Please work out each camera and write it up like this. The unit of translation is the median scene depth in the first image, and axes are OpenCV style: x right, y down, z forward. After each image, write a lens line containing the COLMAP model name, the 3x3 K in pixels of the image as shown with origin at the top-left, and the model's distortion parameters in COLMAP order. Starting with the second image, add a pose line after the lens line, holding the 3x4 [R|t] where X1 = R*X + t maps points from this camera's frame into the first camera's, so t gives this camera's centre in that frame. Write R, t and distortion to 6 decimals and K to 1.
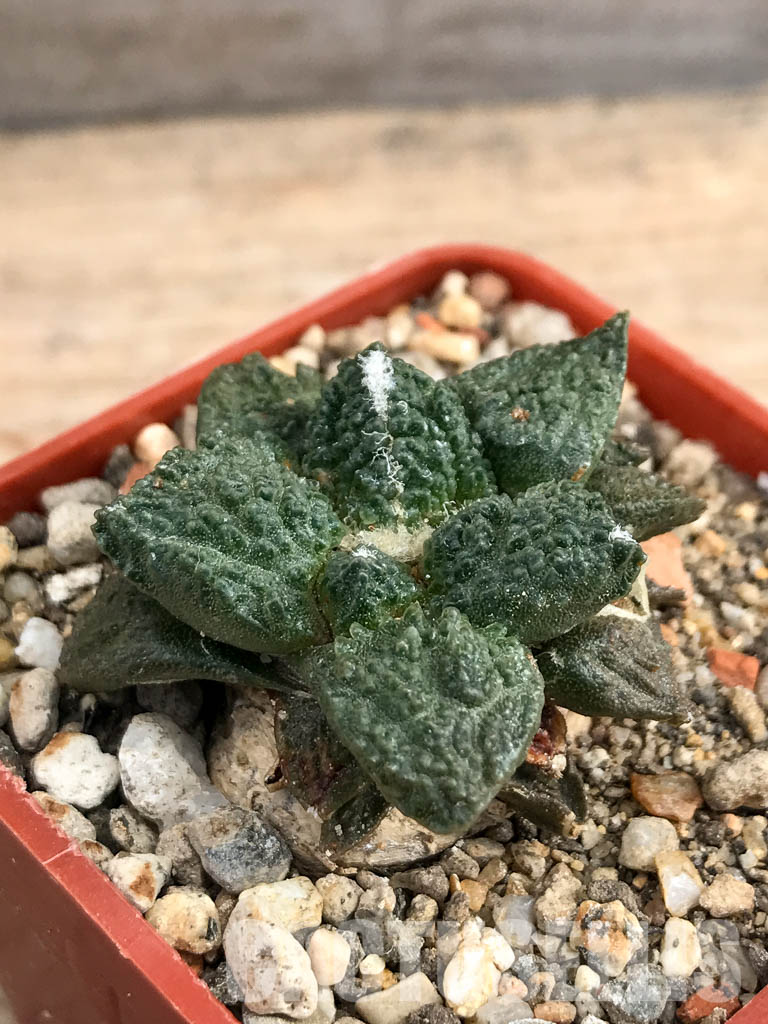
lens RADIAL K [[1728.7, 0, 384.8], [0, 1728.7, 512.7], [0, 0, 1]] dist [-0.036703, 0.000000]
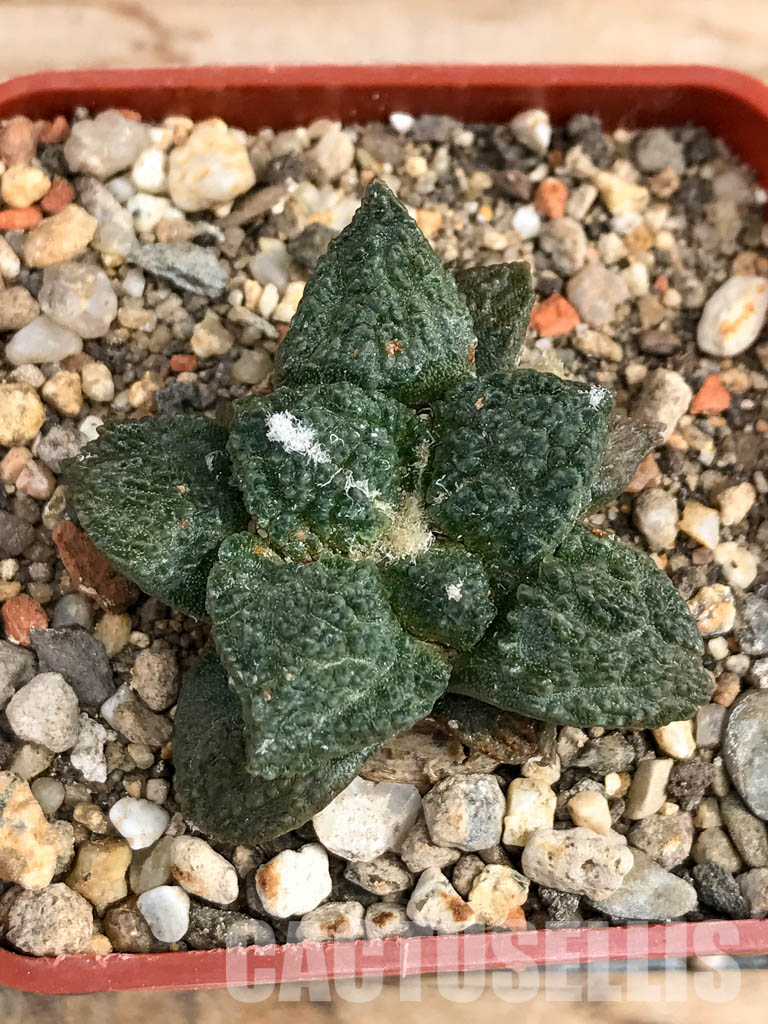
lens RADIAL K [[1728.7, 0, 384.7], [0, 1728.7, 513.5], [0, 0, 1]] dist [-0.036703, 0.000000]
pose [[0.644468, -0.736990, 0.203731, -0.199617], [0.545875, 0.630032, 0.552340, -0.555427], [-0.535427, -0.244754, 0.808340, 0.183658]]
